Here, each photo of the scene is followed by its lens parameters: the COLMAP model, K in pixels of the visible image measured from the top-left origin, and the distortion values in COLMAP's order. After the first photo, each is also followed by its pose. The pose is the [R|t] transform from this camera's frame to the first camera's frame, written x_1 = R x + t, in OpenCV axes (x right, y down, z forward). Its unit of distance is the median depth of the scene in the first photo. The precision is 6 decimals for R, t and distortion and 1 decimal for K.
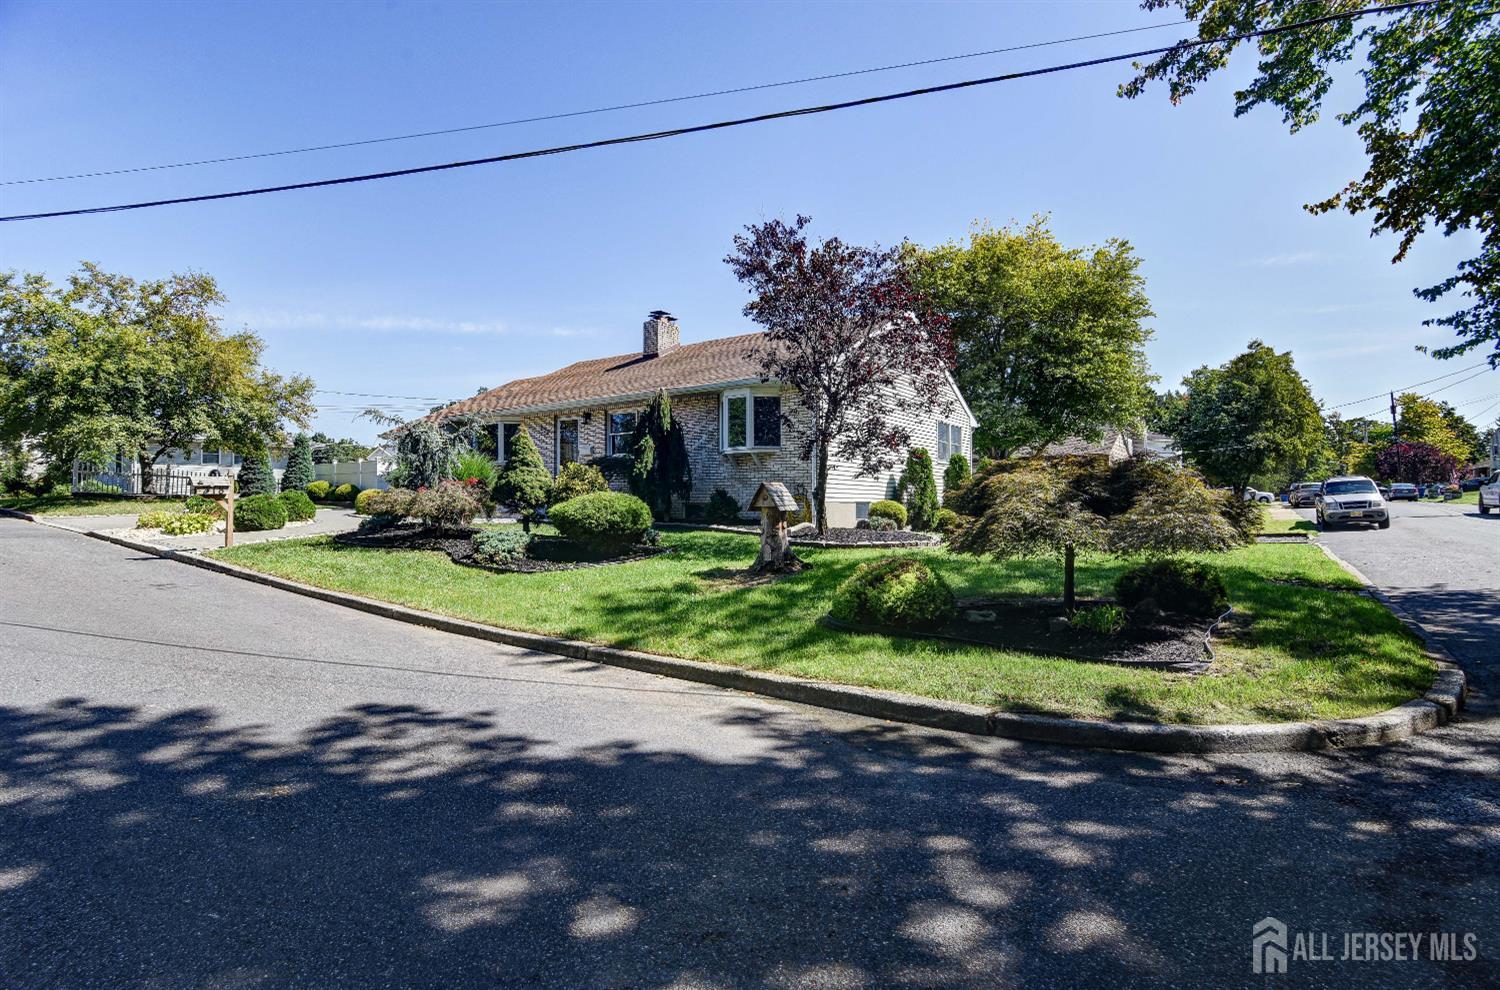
lens RADIAL K [[737.2, 0, 750.0], [0, 737.2, 495.0], [0, 0, 1]] dist [-0.025262, 0.000114]
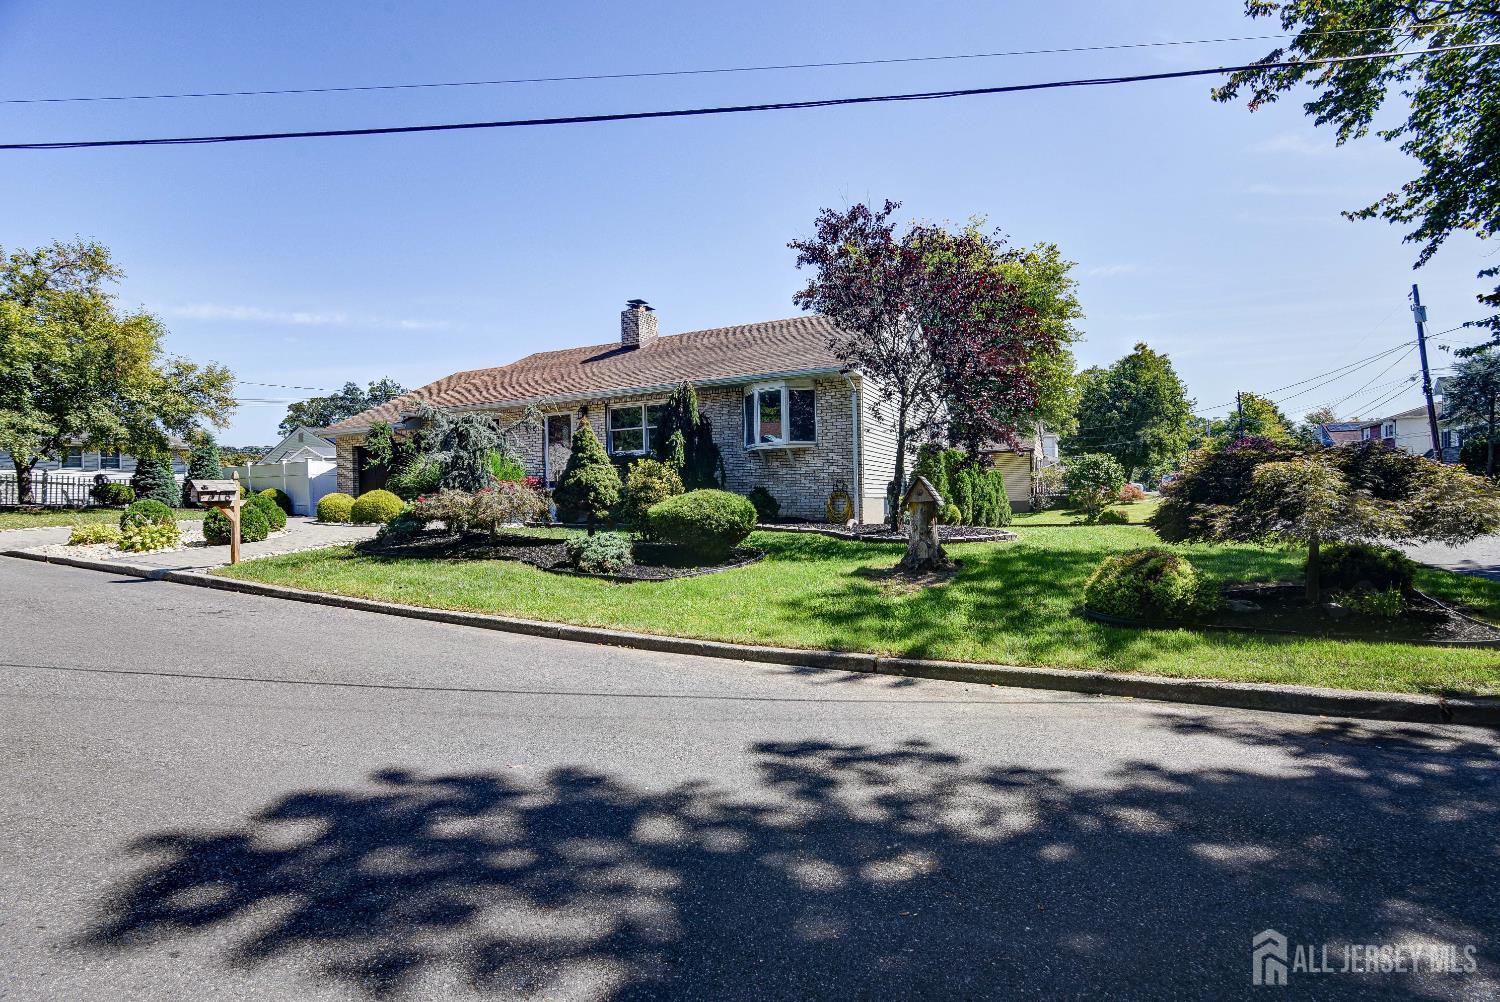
lens RADIAL K [[739.4, 0, 750.0], [0, 739.4, 501.0], [0, 0, 1]] dist [-0.023301, -0.000390]
pose [[0.985943, -0.019237, 0.165968, -0.271390], [0.017532, 0.999777, 0.011731, -0.000223], [-0.166157, -0.008657, 0.986061, 0.070738]]
